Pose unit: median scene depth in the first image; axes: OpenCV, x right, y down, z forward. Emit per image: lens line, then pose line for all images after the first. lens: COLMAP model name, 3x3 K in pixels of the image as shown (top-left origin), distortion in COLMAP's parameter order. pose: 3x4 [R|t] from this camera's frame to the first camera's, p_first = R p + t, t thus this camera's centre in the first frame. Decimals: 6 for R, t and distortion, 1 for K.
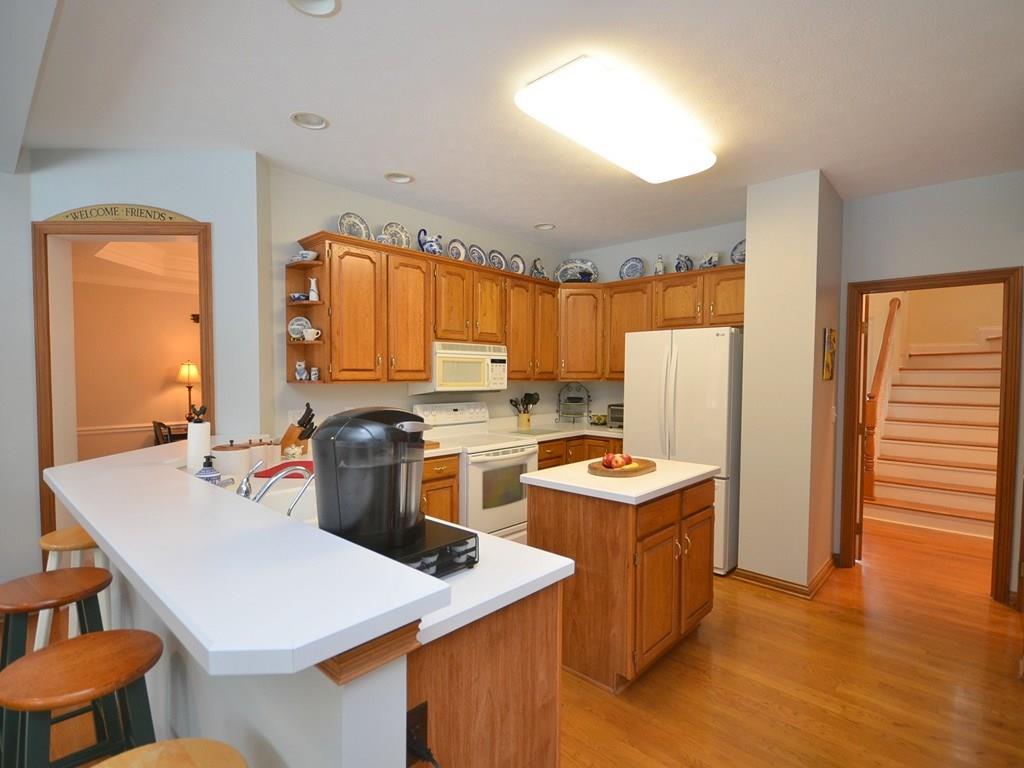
lens RADIAL K [[519.3, 0, 507.1], [0, 519.3, 385.7], [0, 0, 1]] dist [-0.006651, 0.000645]
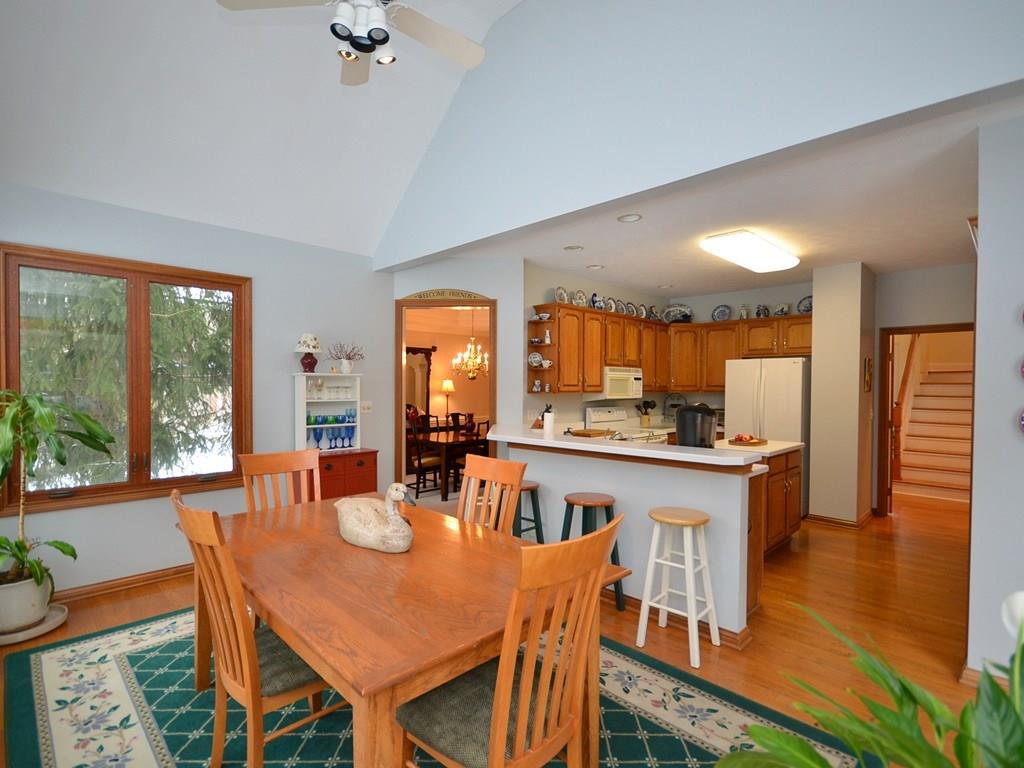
lens RADIAL K [[511.9, 0, 506.4], [0, 511.9, 387.3], [0, 0, 1]] dist [-0.003444, -0.000580]
pose [[0.999055, 0.000473, -0.043452, -0.337003], [-0.001344, 0.999799, -0.020022, 0.006869], [0.043434, 0.020062, 0.998855, -0.490575]]
